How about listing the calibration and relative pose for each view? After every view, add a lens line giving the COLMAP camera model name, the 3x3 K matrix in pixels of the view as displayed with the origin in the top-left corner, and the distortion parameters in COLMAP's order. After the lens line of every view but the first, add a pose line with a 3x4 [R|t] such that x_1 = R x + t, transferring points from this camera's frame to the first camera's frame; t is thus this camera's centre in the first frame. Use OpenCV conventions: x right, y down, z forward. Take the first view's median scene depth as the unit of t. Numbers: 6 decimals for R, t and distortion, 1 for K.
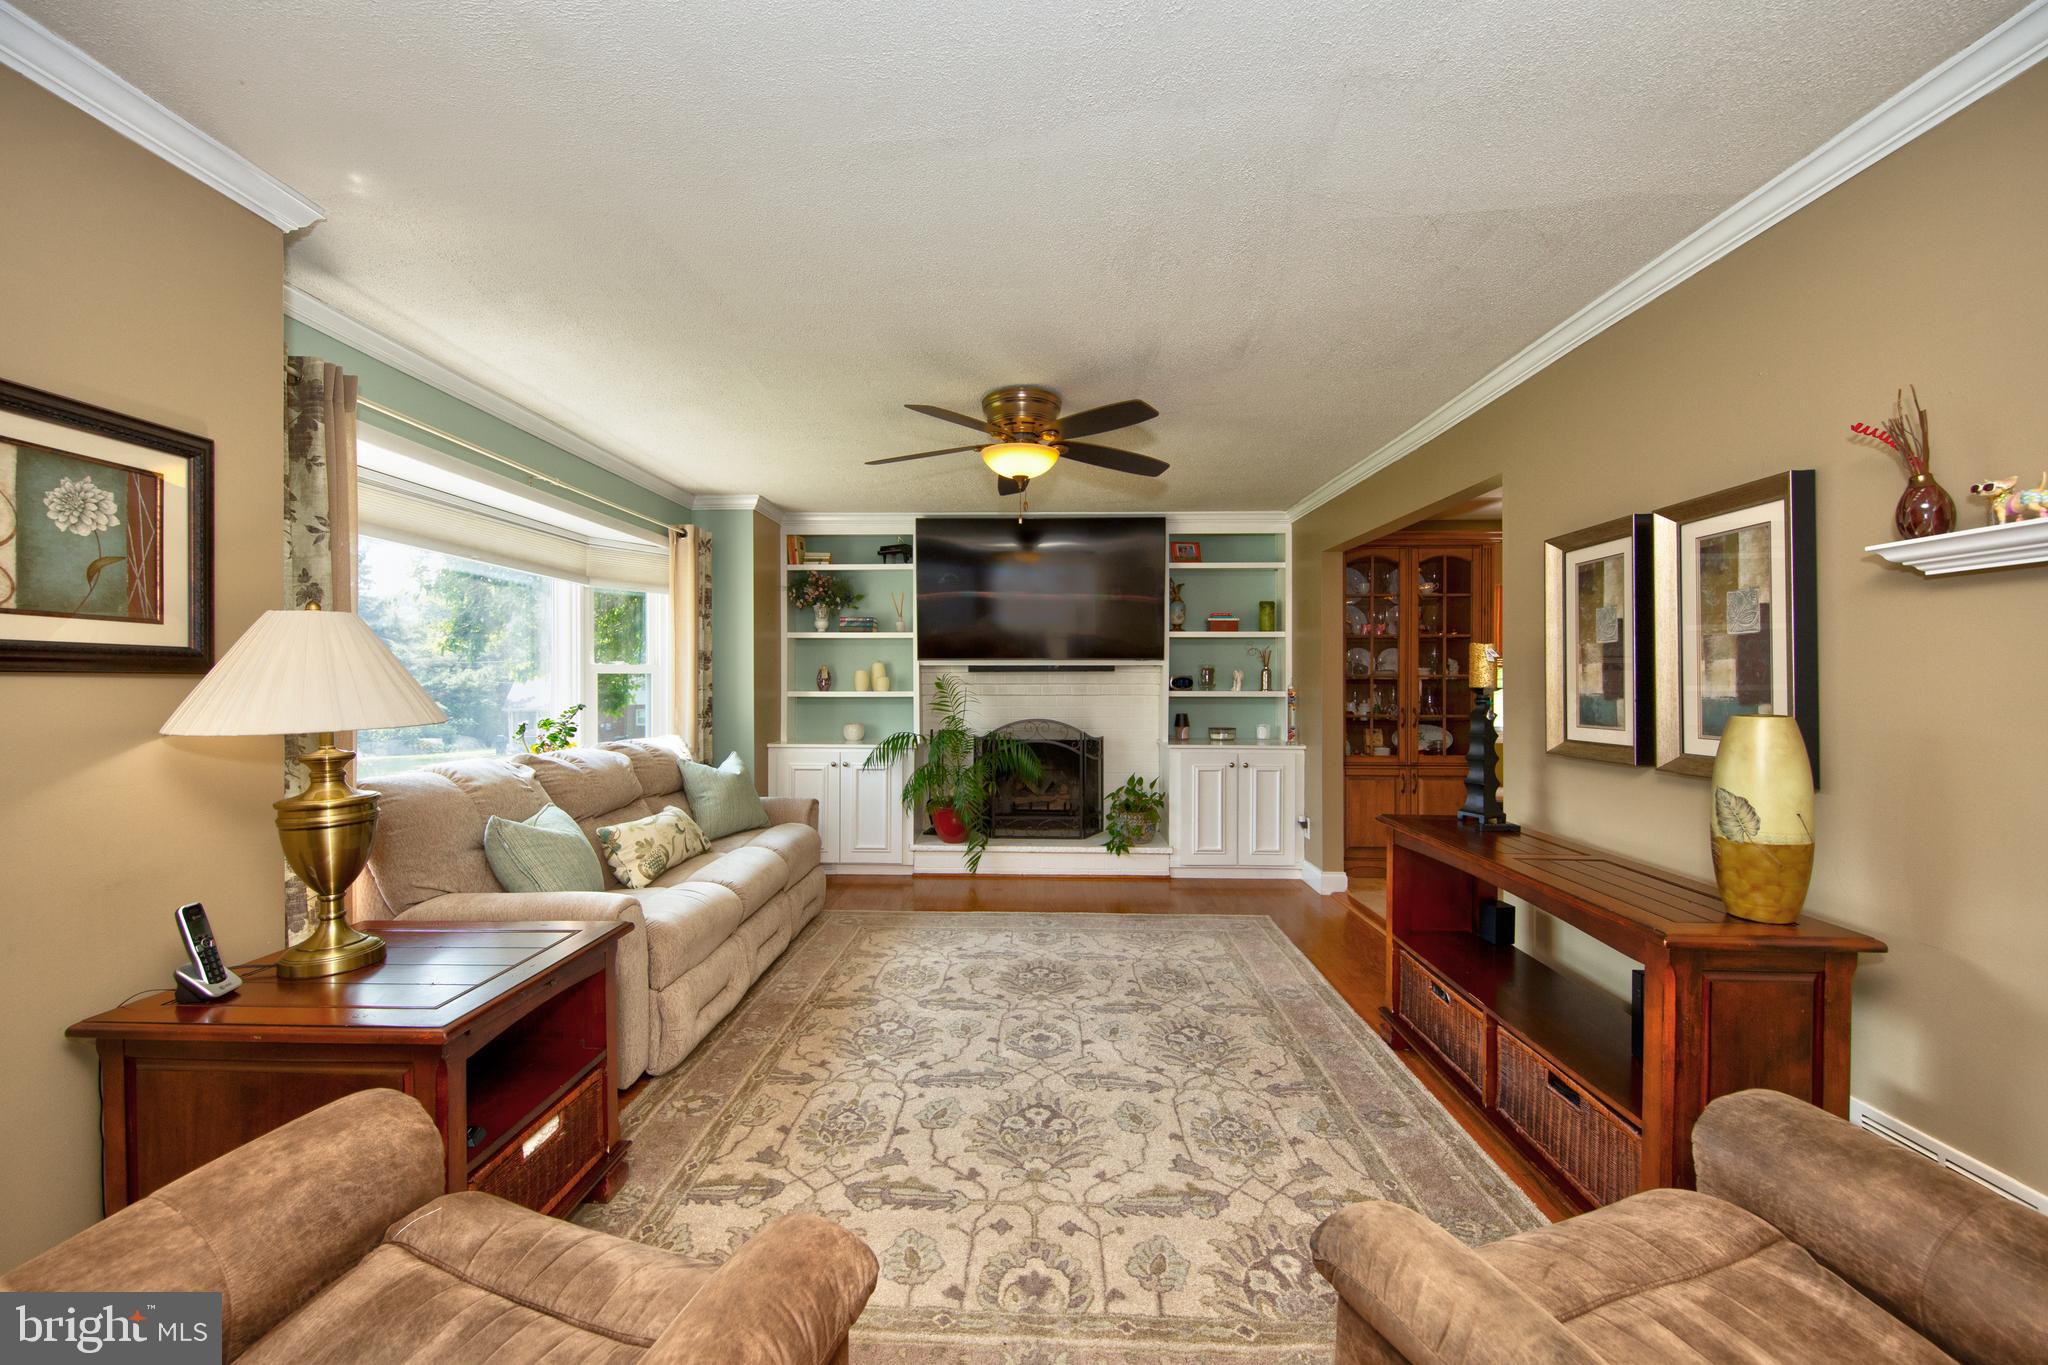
lens RADIAL K [[786.7, 0, 1021.7], [0, 786.7, 680.2], [0, 0, 1]] dist [0.012216, -0.005829]
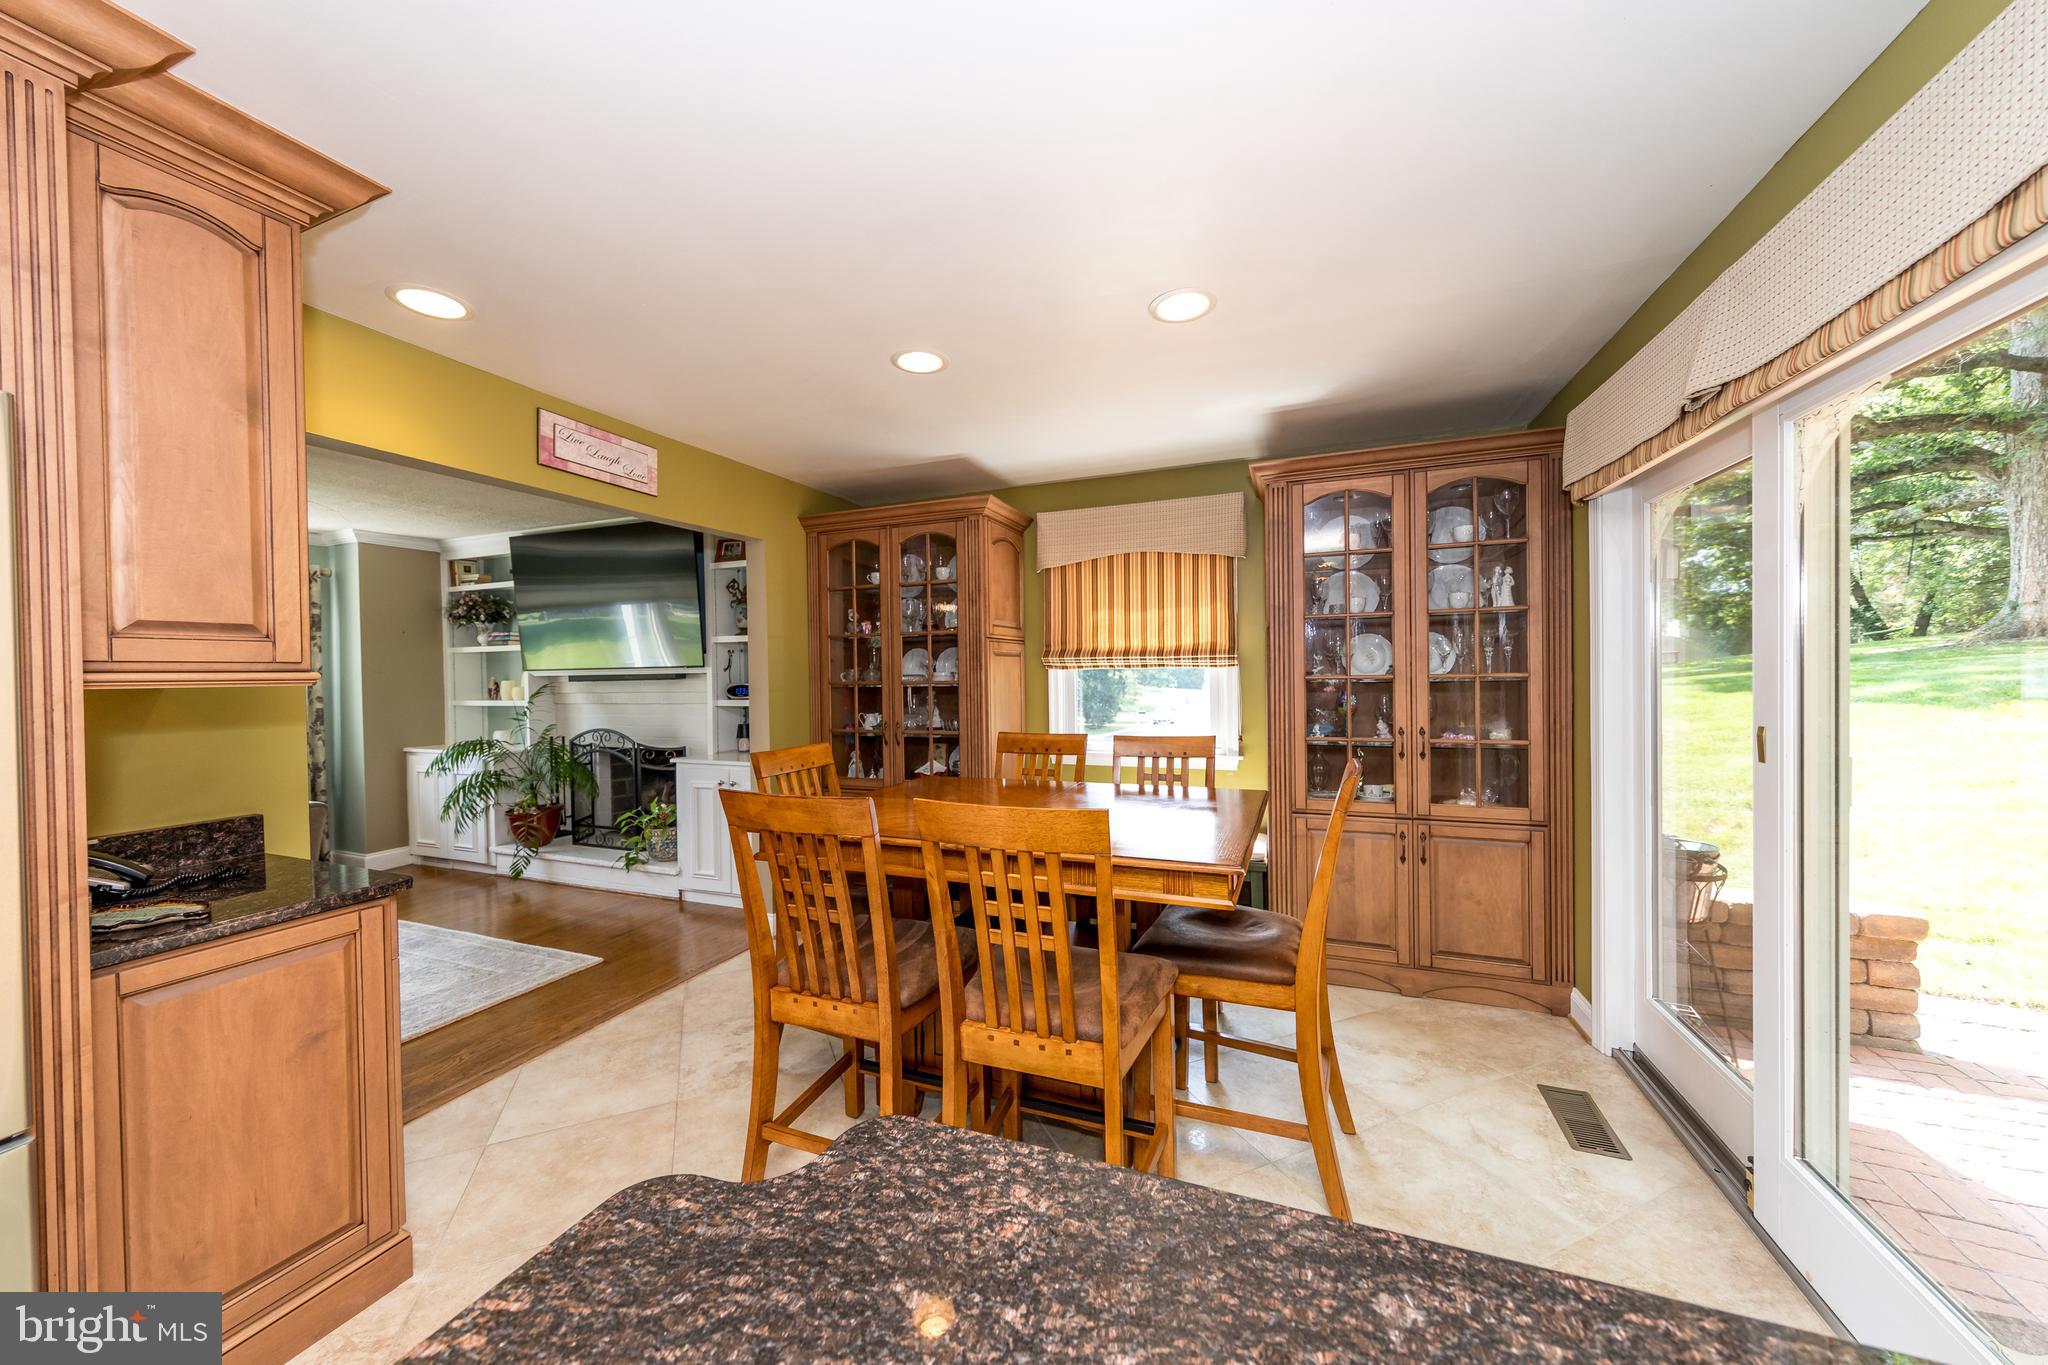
lens RADIAL K [[722.1, 0, 1030.1], [0, 722.1, 677.5], [0, 0, 1]] dist [-0.000220, -0.000061]
pose [[0.942422, -0.012579, -0.334189, 1.499909], [0.015466, 0.999863, 0.005980, -0.022389], [0.334068, -0.010805, 0.942487, 0.569393]]
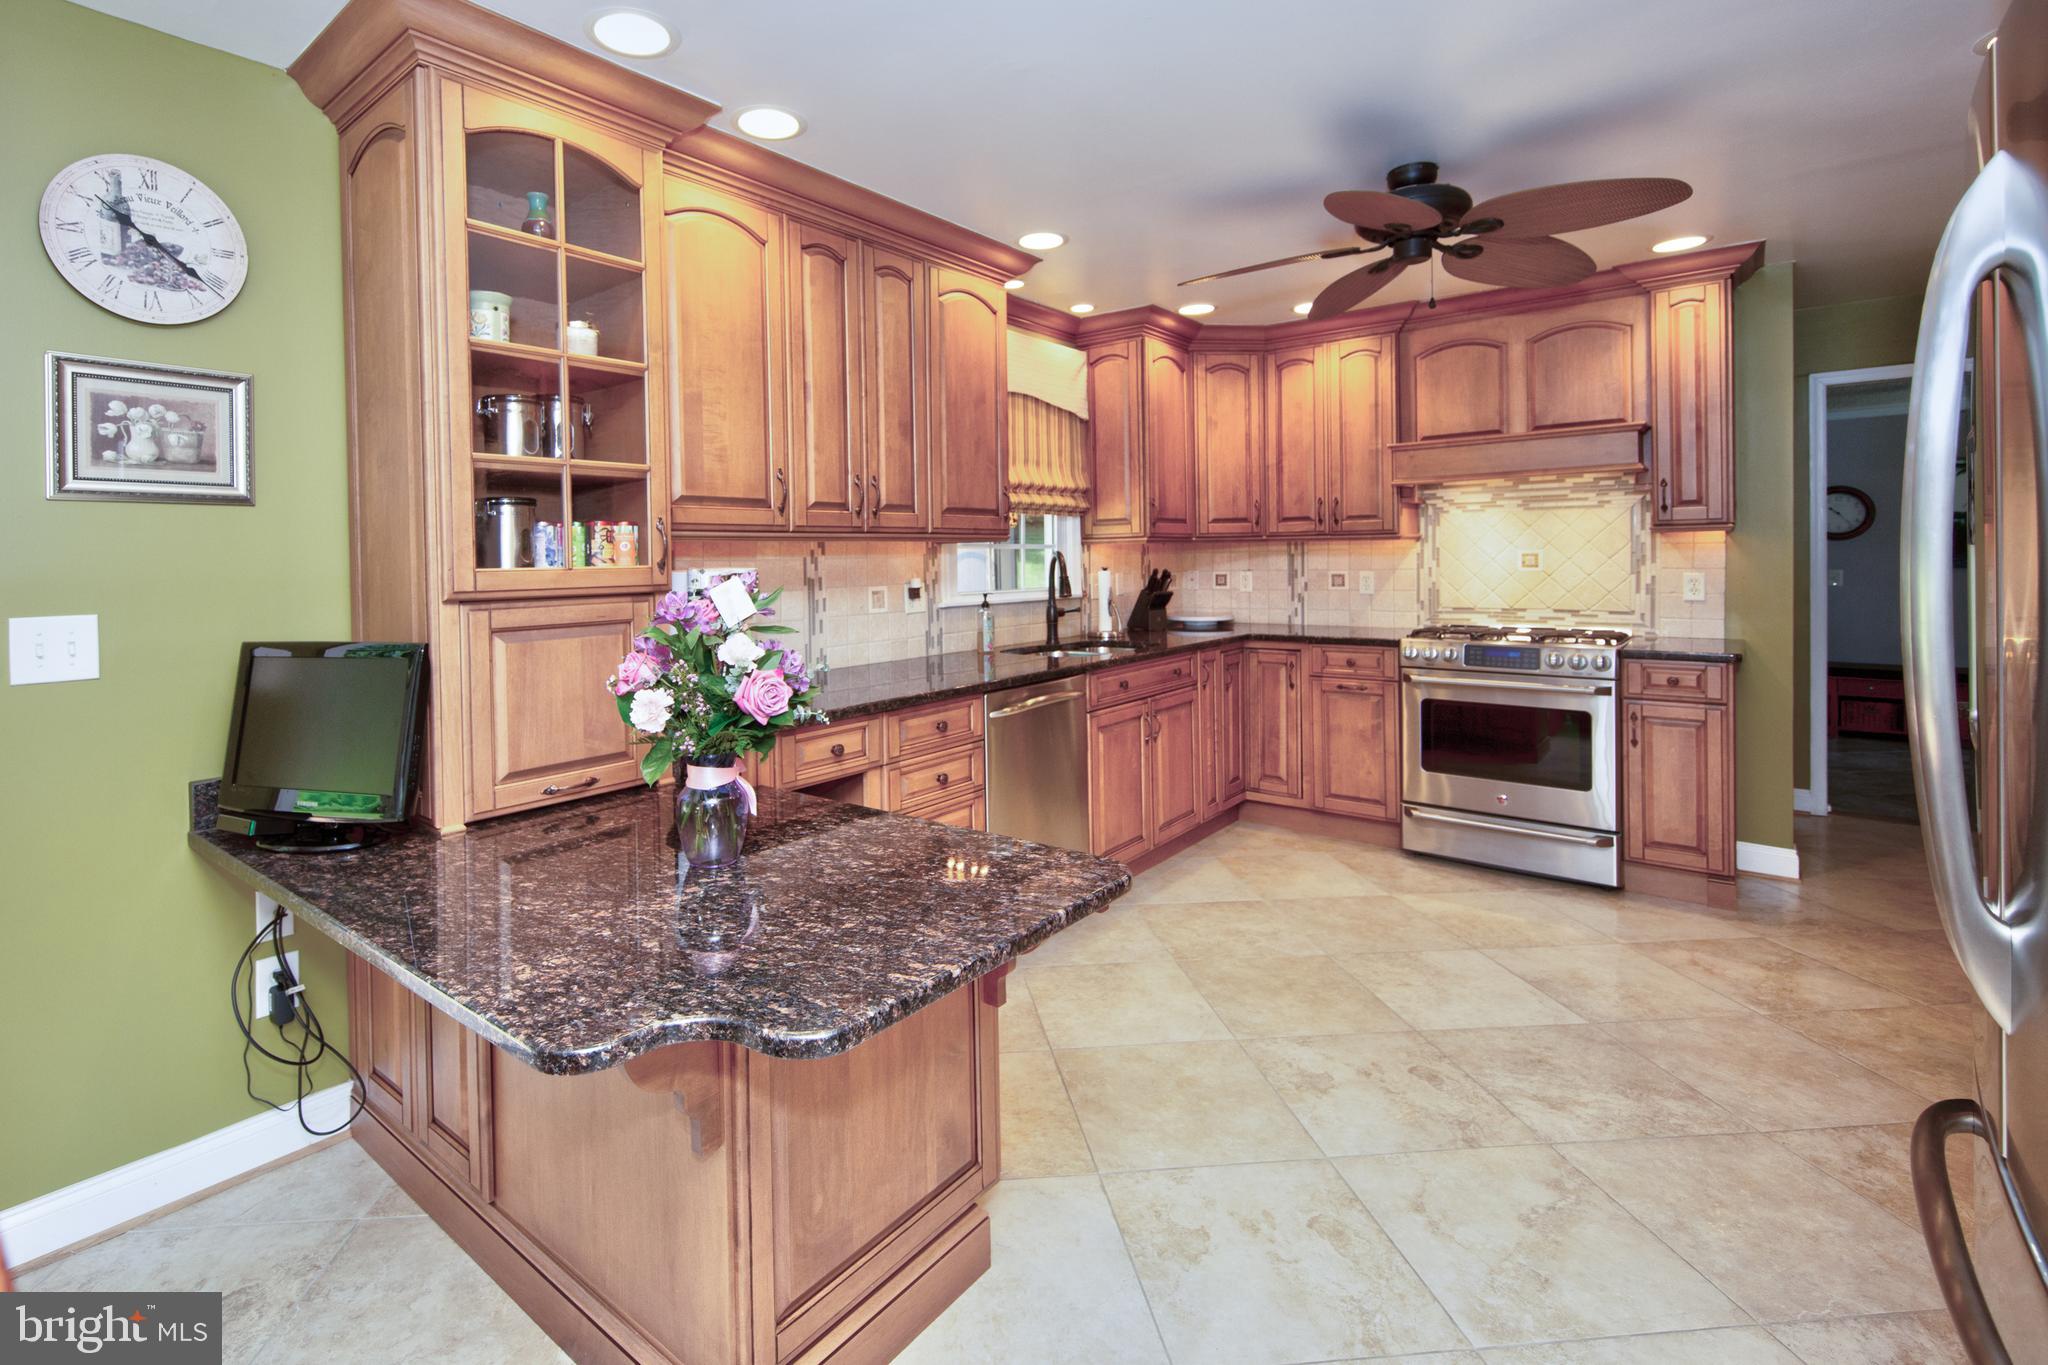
lens RADIAL K [[958.5, 0, 933.6], [0, 958.5, 571.5], [0, 0, 1]] dist [0.016073, -0.010481]
pose [[-0.775415, 0.005951, 0.631423, 0.983996], [0.020521, 0.999665, 0.015780, -0.006335], [-0.631118, 0.025193, -0.775278, 1.043703]]
